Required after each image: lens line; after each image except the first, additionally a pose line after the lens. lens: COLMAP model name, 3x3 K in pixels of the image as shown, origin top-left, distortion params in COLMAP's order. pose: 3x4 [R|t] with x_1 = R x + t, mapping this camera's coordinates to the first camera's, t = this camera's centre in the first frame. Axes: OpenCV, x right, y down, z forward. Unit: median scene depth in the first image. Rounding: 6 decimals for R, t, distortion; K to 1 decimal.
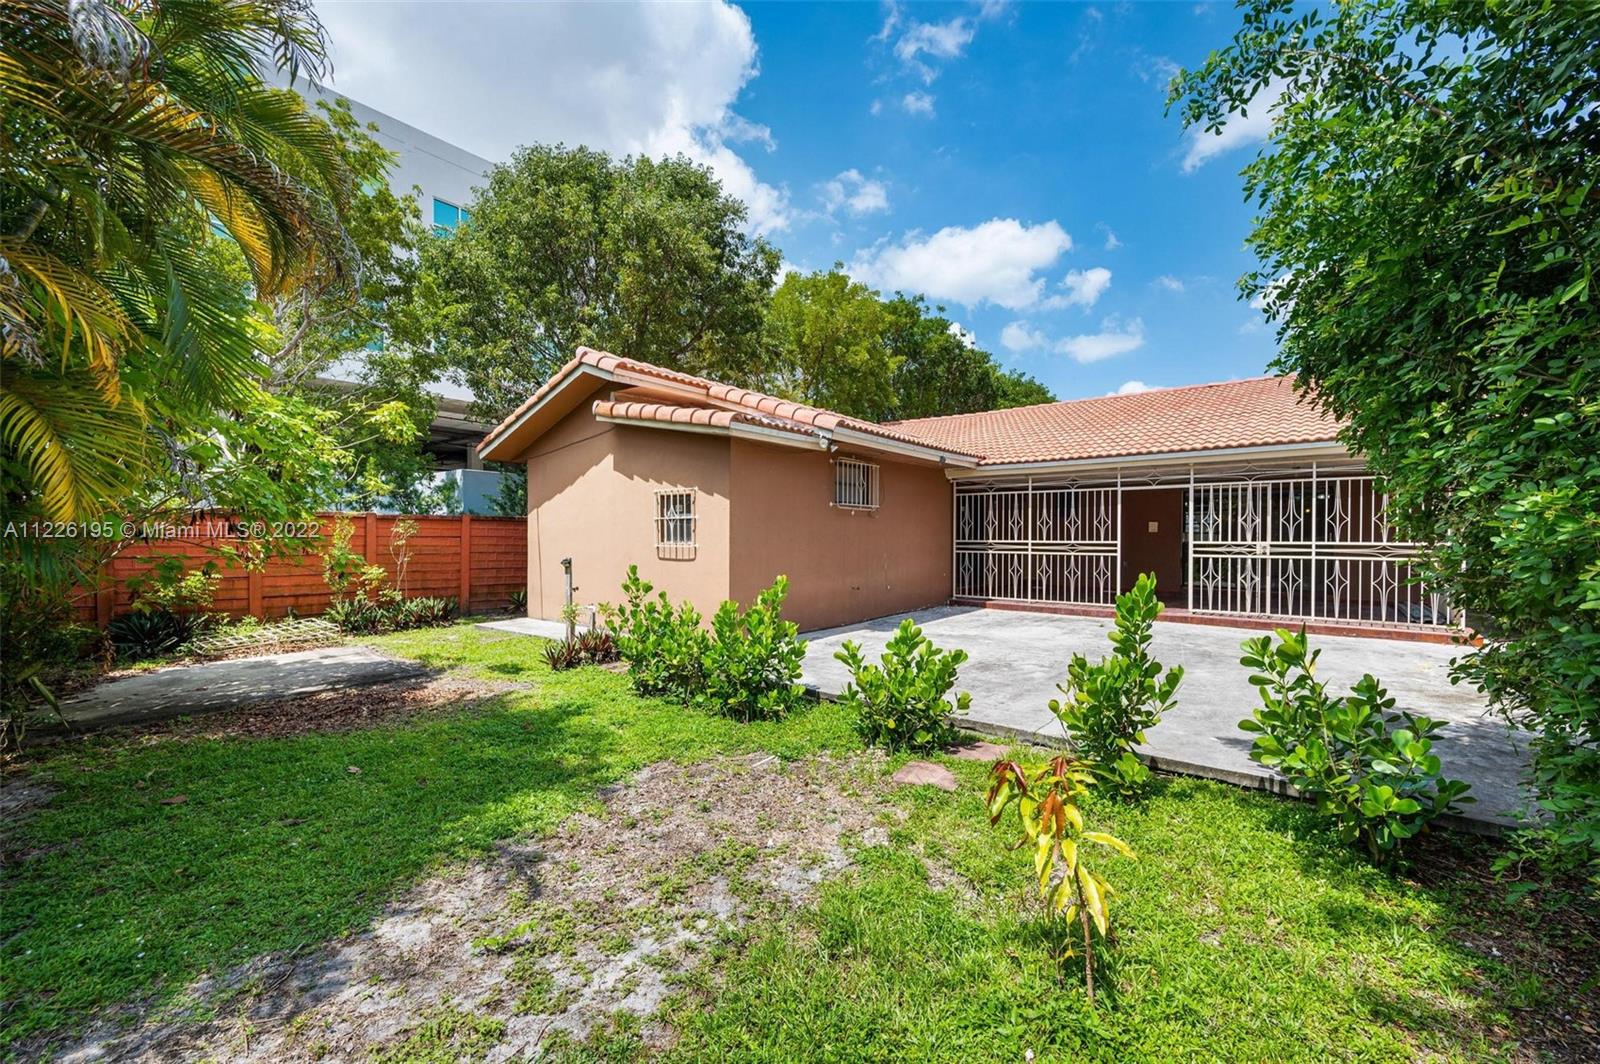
lens RADIAL K [[642.6, 0, 807.9], [0, 642.6, 542.4], [0, 0, 1]] dist [-0.000425, -0.000214]
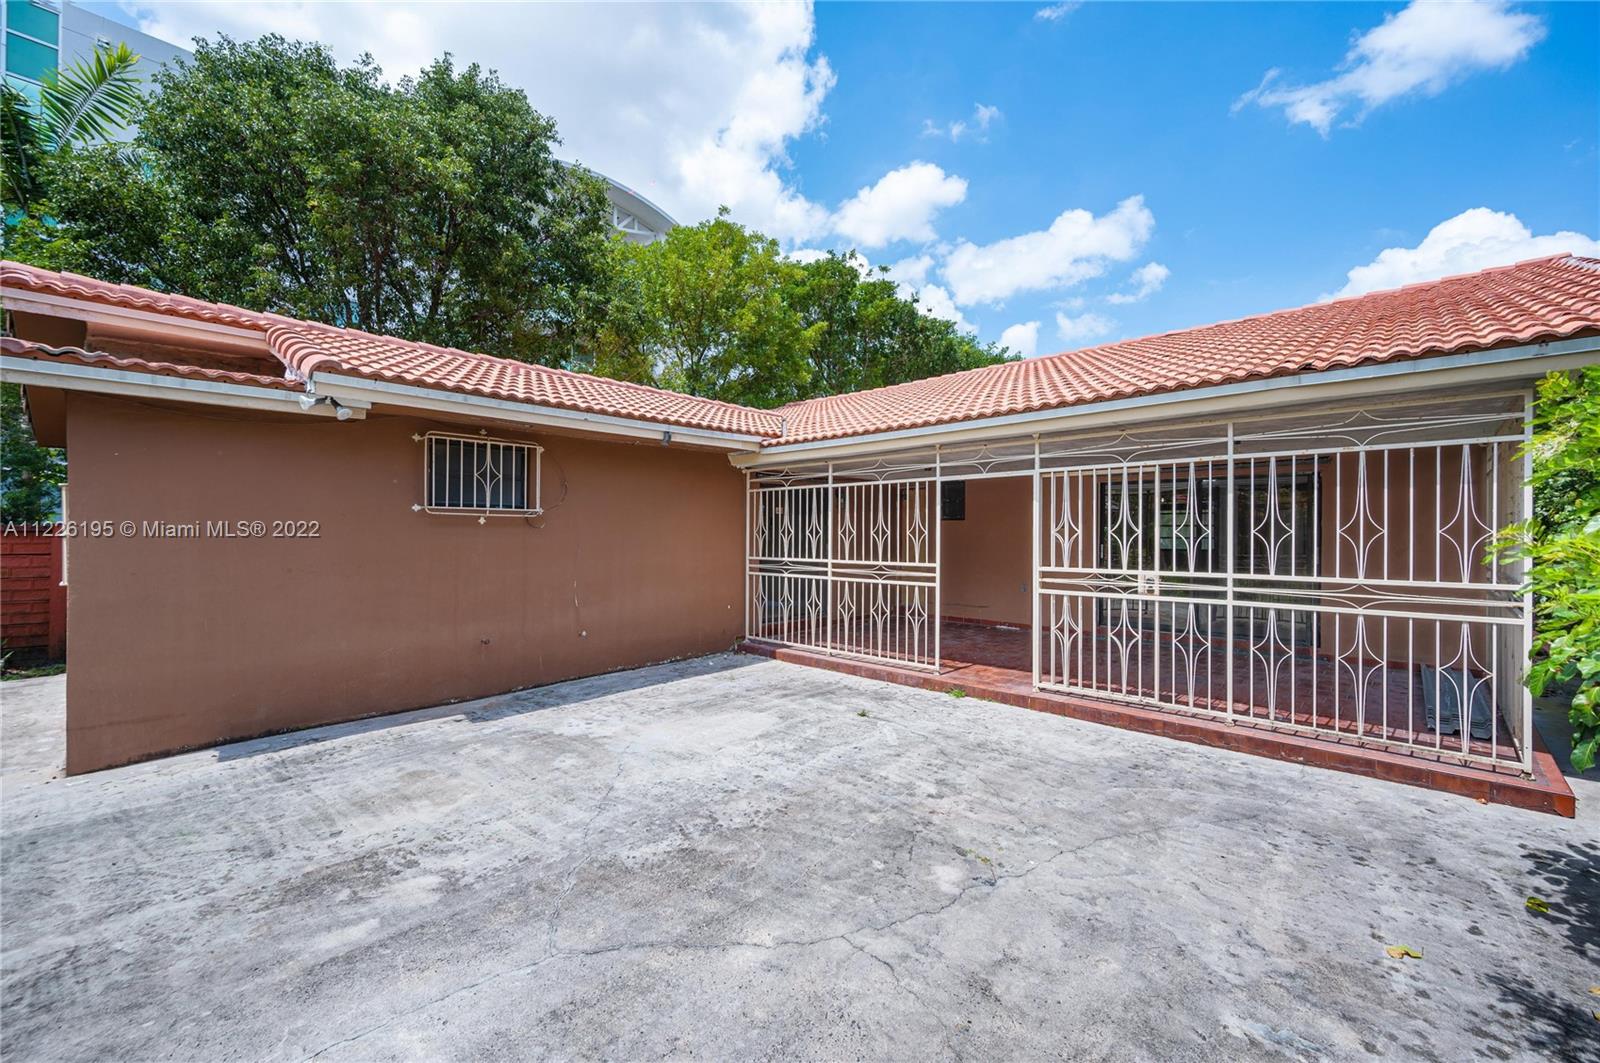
lens RADIAL K [[642.6, 0, 803.1], [0, 642.6, 535.1], [0, 0, 1]] dist [-0.000425, -0.000214]
pose [[0.996491, -0.003384, -0.083632, 0.405712], [0.002870, 0.999976, -0.006267, -0.025587], [0.083652, 0.006005, 0.996477, 0.372184]]
